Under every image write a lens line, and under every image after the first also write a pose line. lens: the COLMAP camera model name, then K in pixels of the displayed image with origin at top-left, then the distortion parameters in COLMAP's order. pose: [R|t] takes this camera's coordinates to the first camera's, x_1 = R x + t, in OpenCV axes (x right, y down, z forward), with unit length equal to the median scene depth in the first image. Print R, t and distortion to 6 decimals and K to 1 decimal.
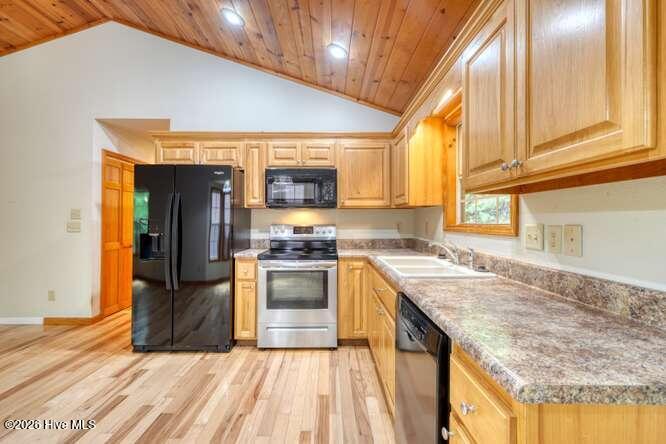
lens RADIAL K [[281.8, 0, 332.8], [0, 281.8, 221.0], [0, 0, 1]] dist [-0.000916, -0.000079]
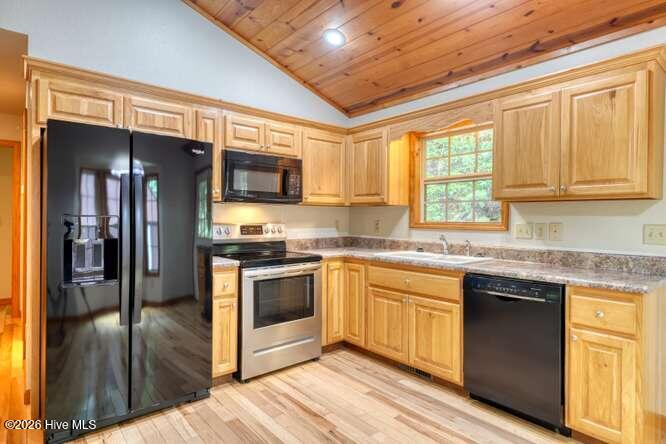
lens RADIAL K [[367.7, 0, 333.6], [0, 367.7, 221.4], [0, 0, 1]] dist [0.007355, 0.000226]
pose [[0.766957, -0.001531, 0.641696, -0.676539], [-0.006147, 0.999934, 0.009733, -0.004046], [-0.641669, -0.011409, 0.766897, 0.050909]]
